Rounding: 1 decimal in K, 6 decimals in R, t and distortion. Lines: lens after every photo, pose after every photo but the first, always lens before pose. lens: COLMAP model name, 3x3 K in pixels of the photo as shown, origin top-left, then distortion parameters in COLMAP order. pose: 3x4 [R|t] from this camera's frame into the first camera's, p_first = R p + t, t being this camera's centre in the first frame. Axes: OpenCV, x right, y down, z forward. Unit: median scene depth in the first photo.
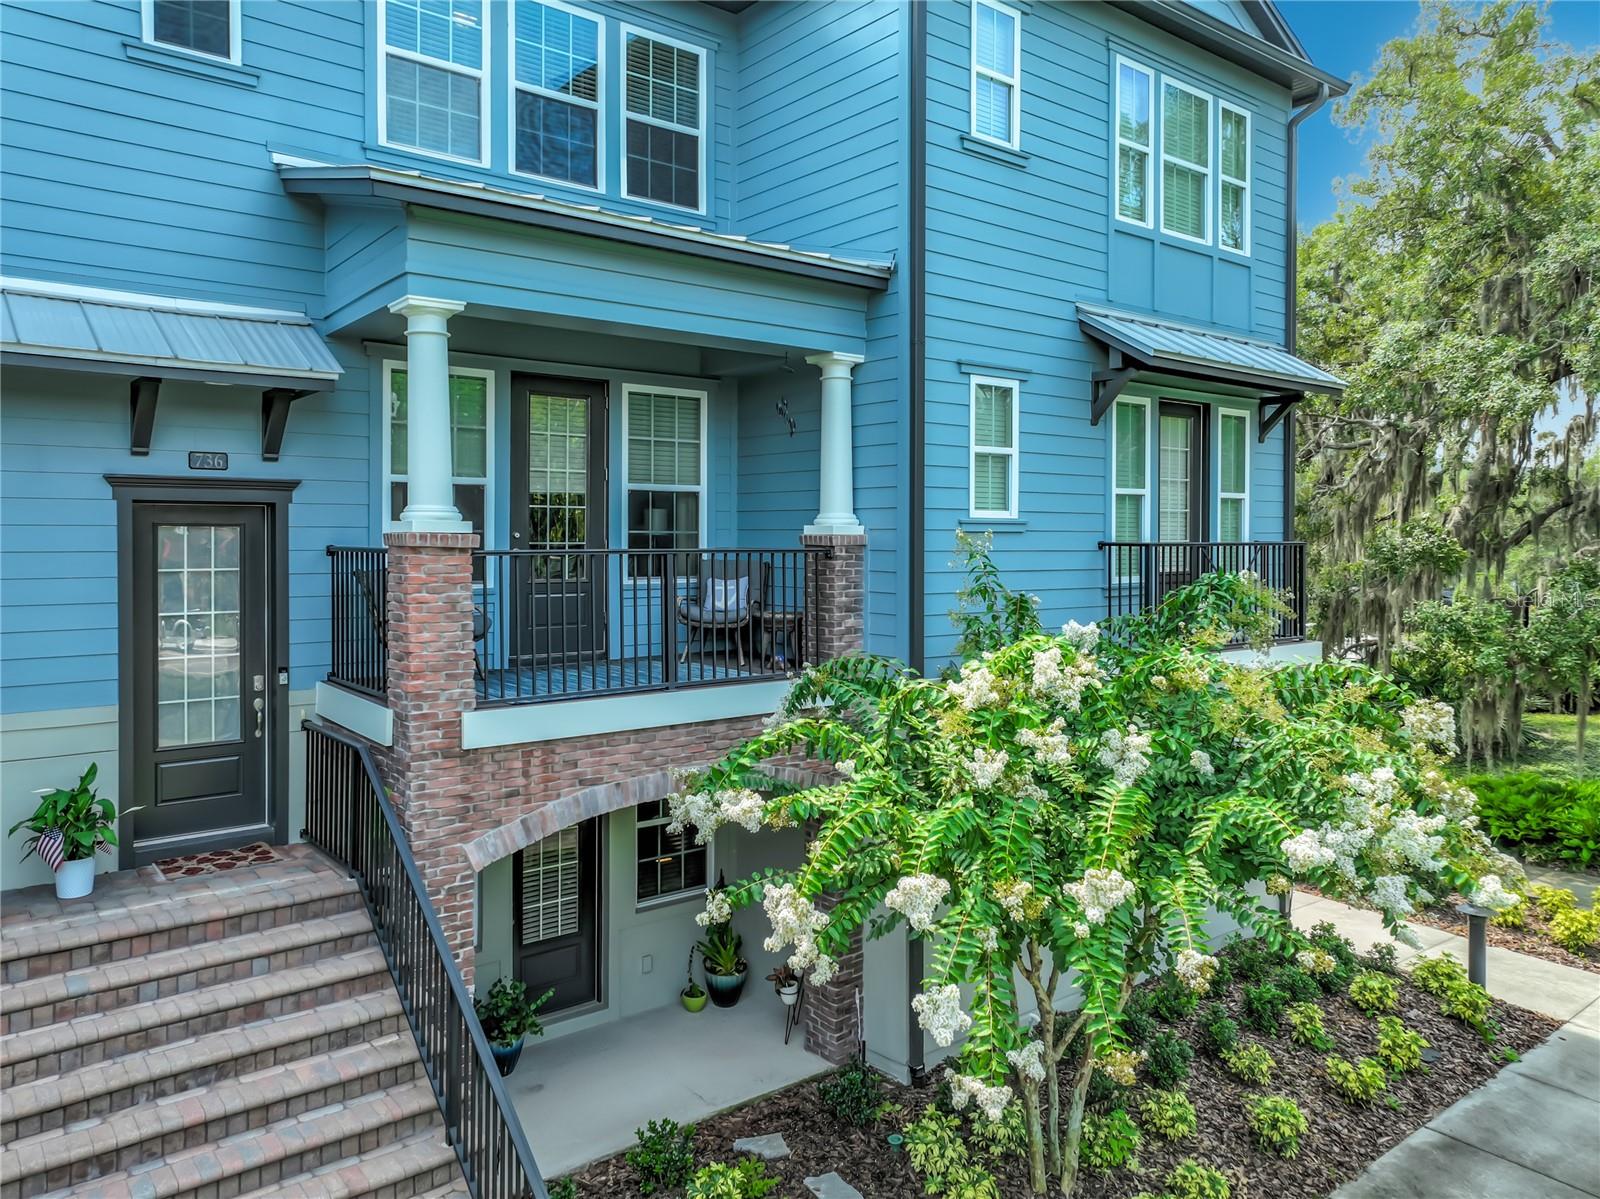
lens RADIAL K [[1126.9, 0, 807.3], [0, 1126.9, 557.5], [0, 0, 1]] dist [0.008676, 0.008633]
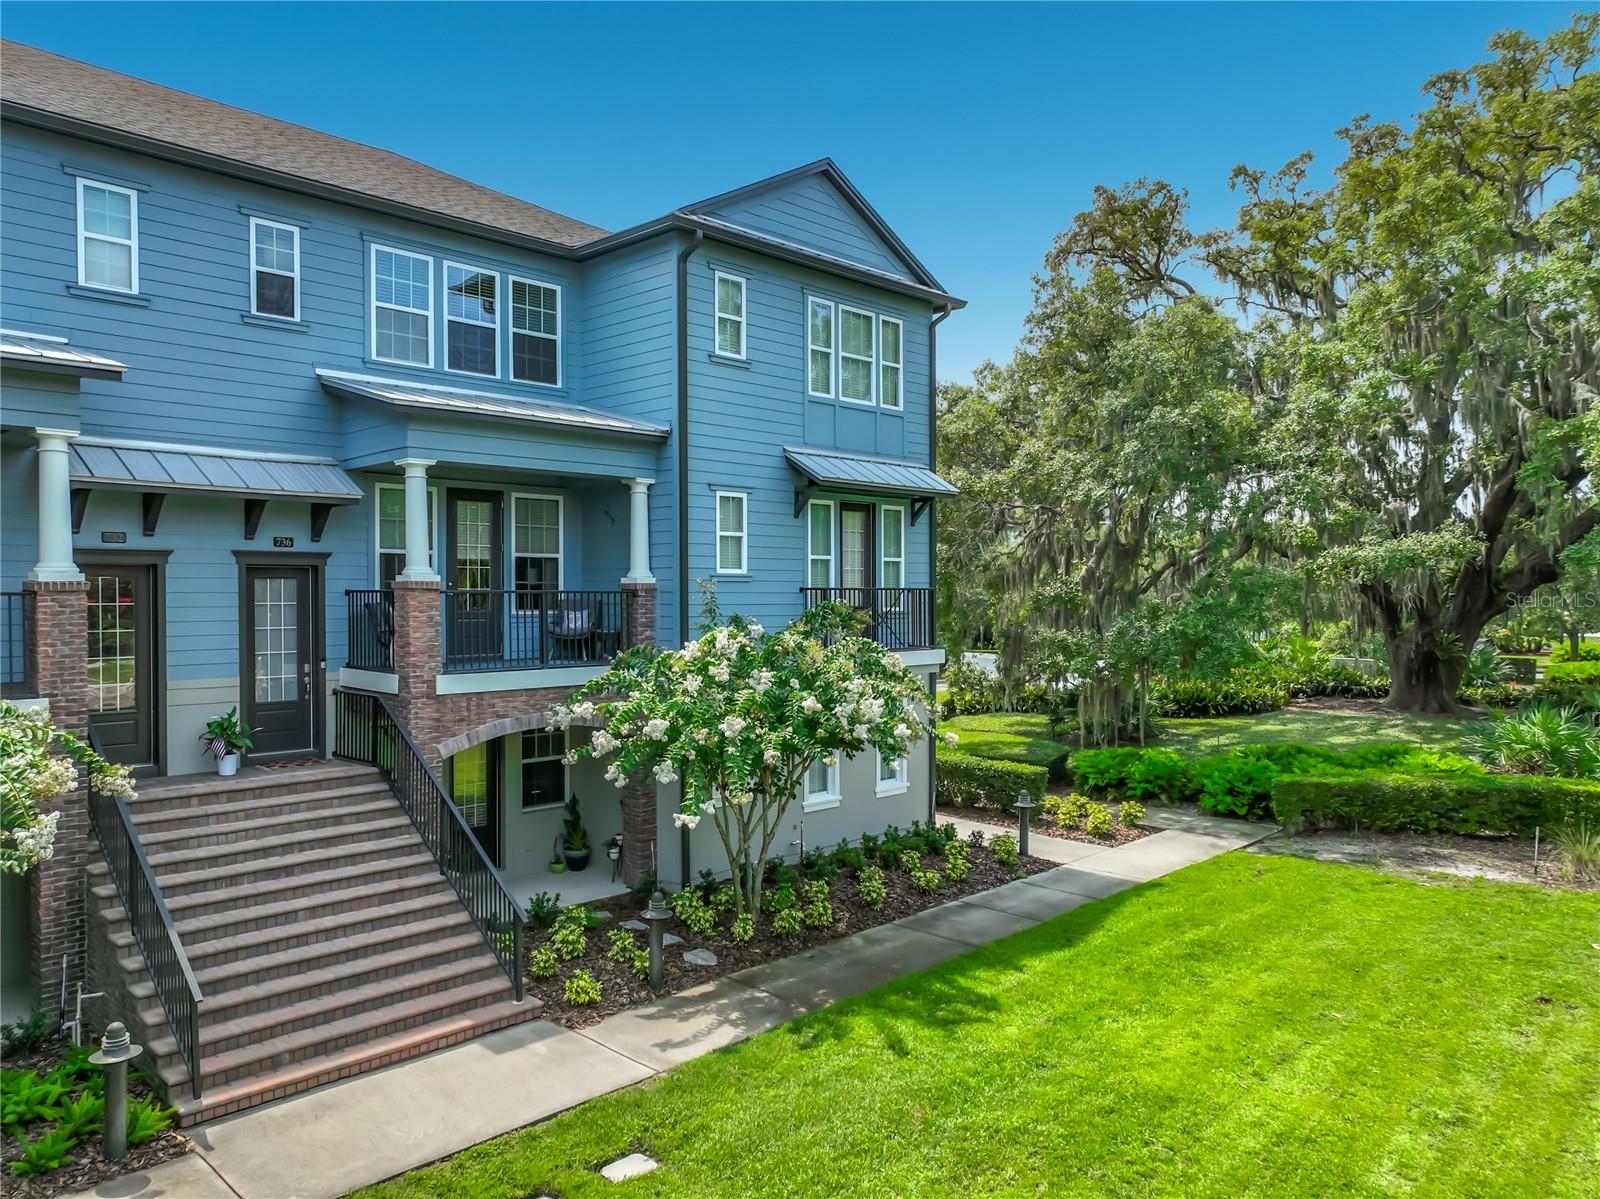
lens RADIAL K [[1154.5, 0, 801.8], [0, 1154.5, 622.5], [0, 0, 1]] dist [-0.014273, 0.022338]
pose [[0.991836, -0.003852, 0.127464, 0.052793], [0.002557, 0.999944, 0.010318, 0.024938], [-0.127496, -0.009908, 0.991790, -0.882896]]
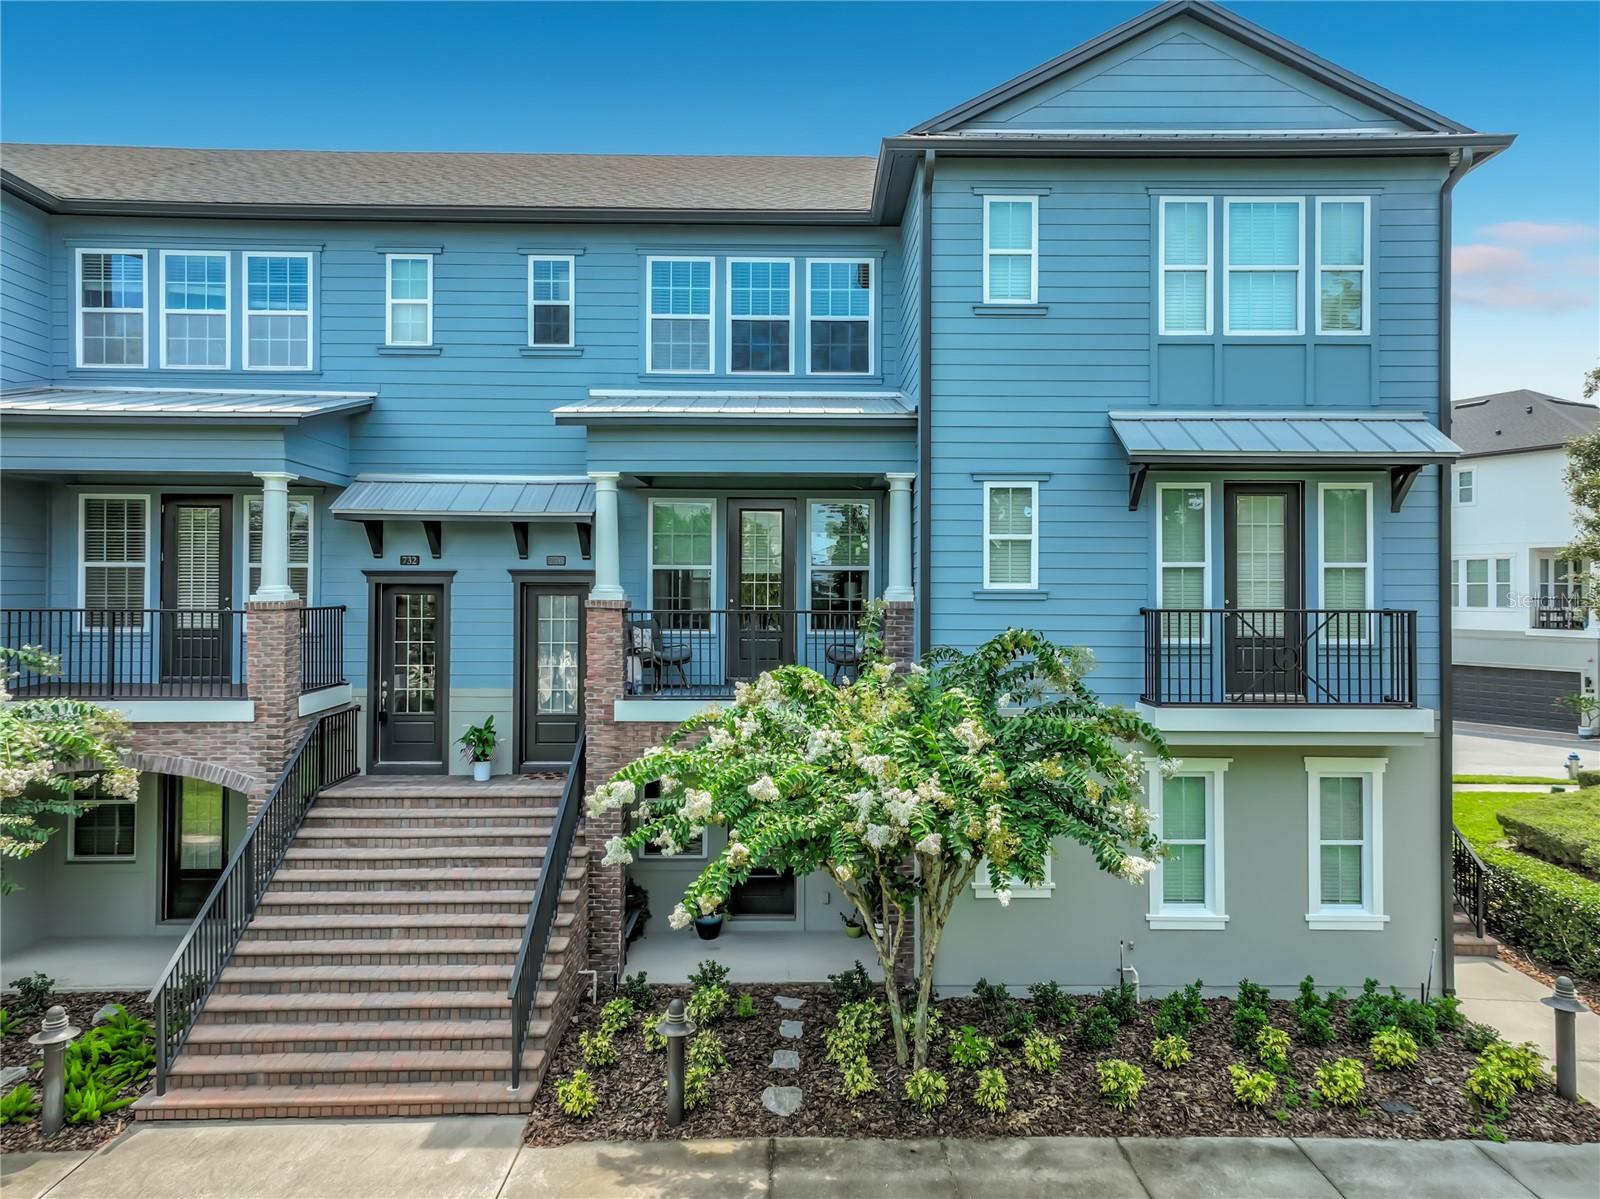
lens RADIAL K [[1126.9, 0, 813.2], [0, 1126.9, 577.3], [0, 0, 1]] dist [0.008676, 0.008633]
pose [[0.787291, -0.008257, -0.616527, 0.902088], [-0.012872, 0.999472, -0.029822, -0.007632], [0.616448, 0.031414, 0.786769, -0.187403]]
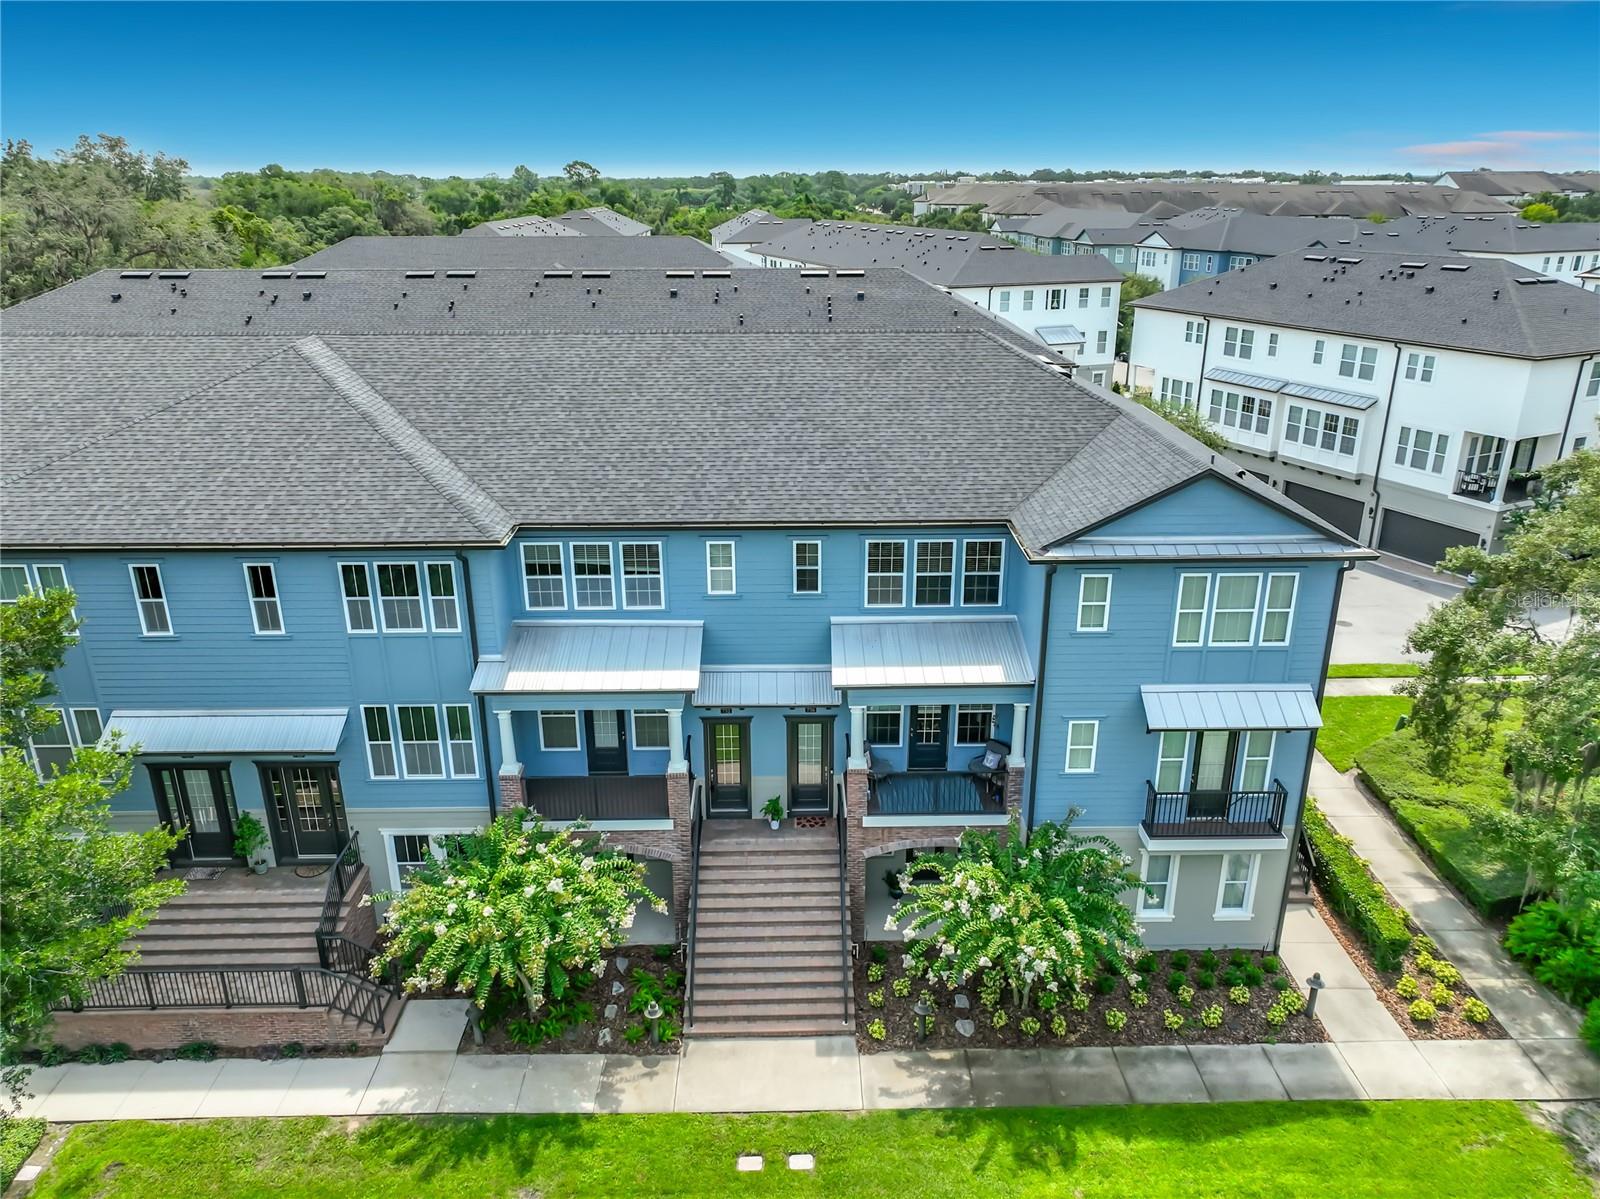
lens RADIAL K [[1126.9, 0, 823.9], [0, 1126.9, 601.9], [0, 0, 1]] dist [0.008676, 0.008633]
pose [[0.798367, 0.213725, -0.562966, 1.170616], [-0.011290, 0.940043, 0.340868, -1.388687], [0.602065, -0.265782, 0.752913, -1.234803]]
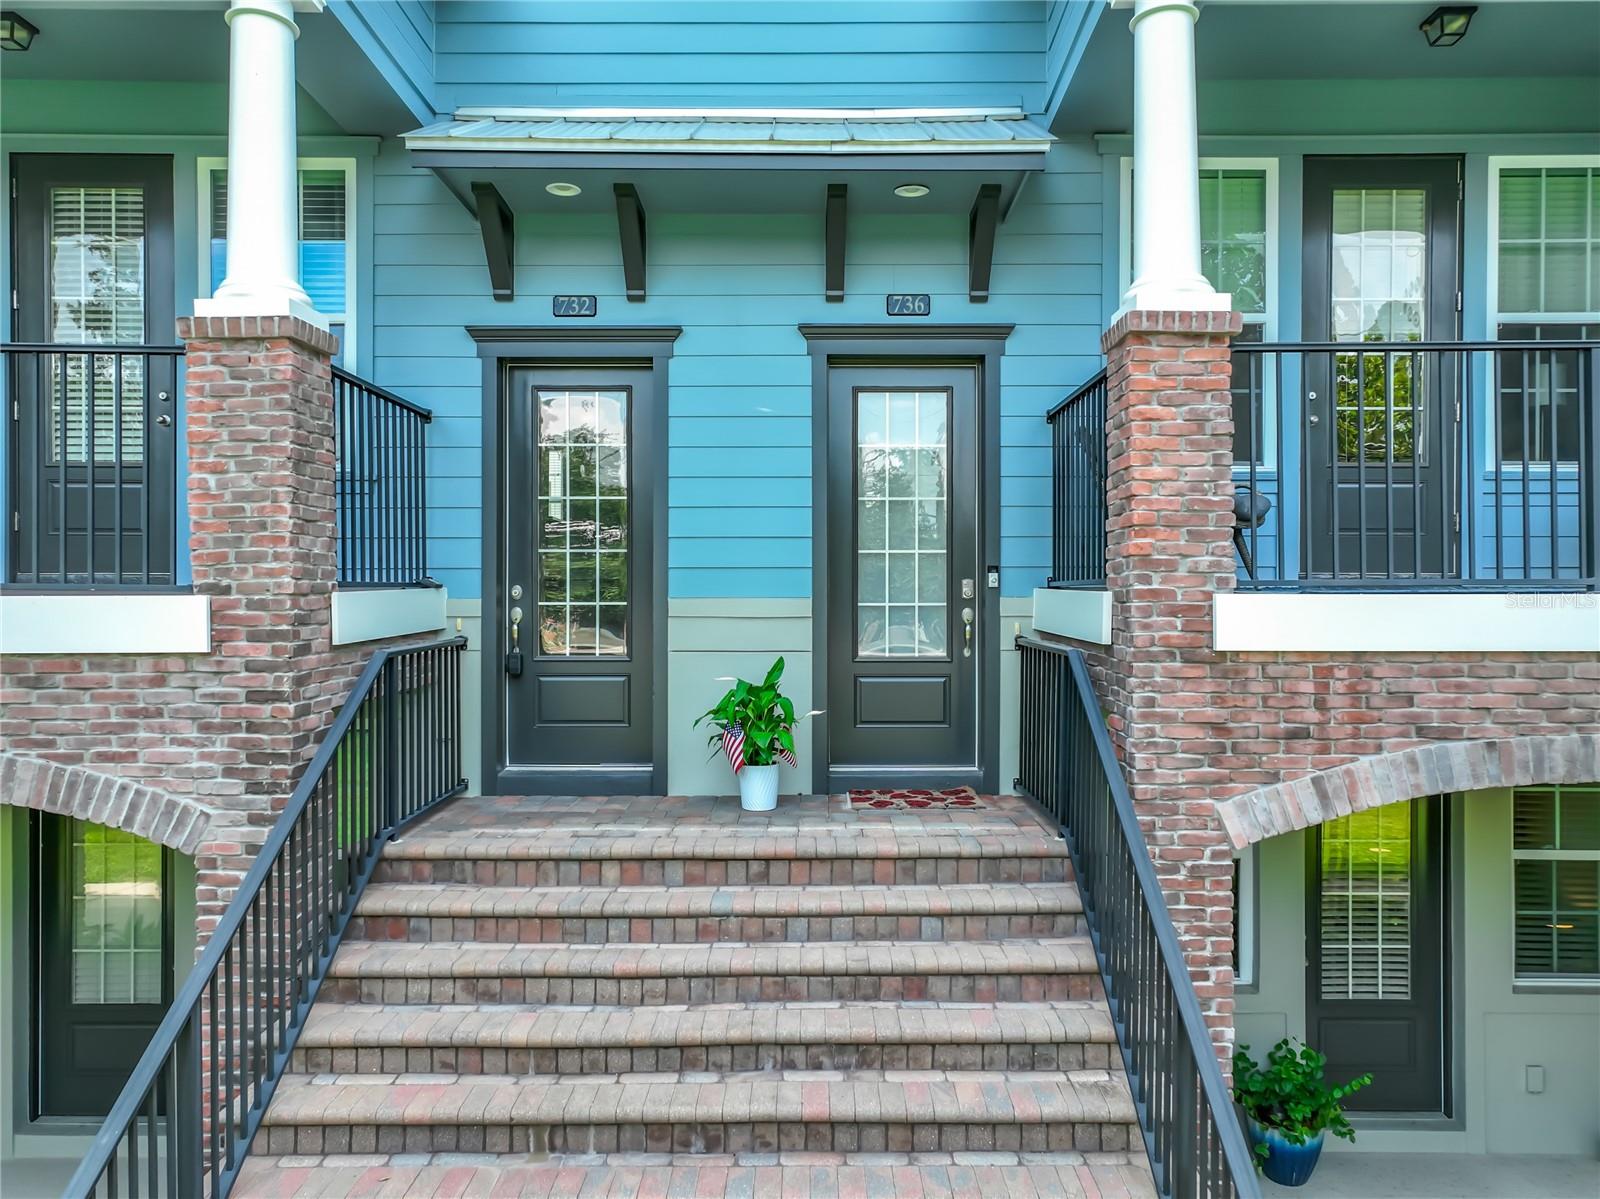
lens RADIAL K [[1126.9, 0, 816.4], [0, 1126.9, 596.2], [0, 0, 1]] dist [0.008676, 0.008633]
pose [[0.780663, -0.002809, -0.624946, -0.071994], [-0.008983, 0.999836, -0.015716, 0.130591], [0.624888, 0.017882, 0.780510, 0.314112]]
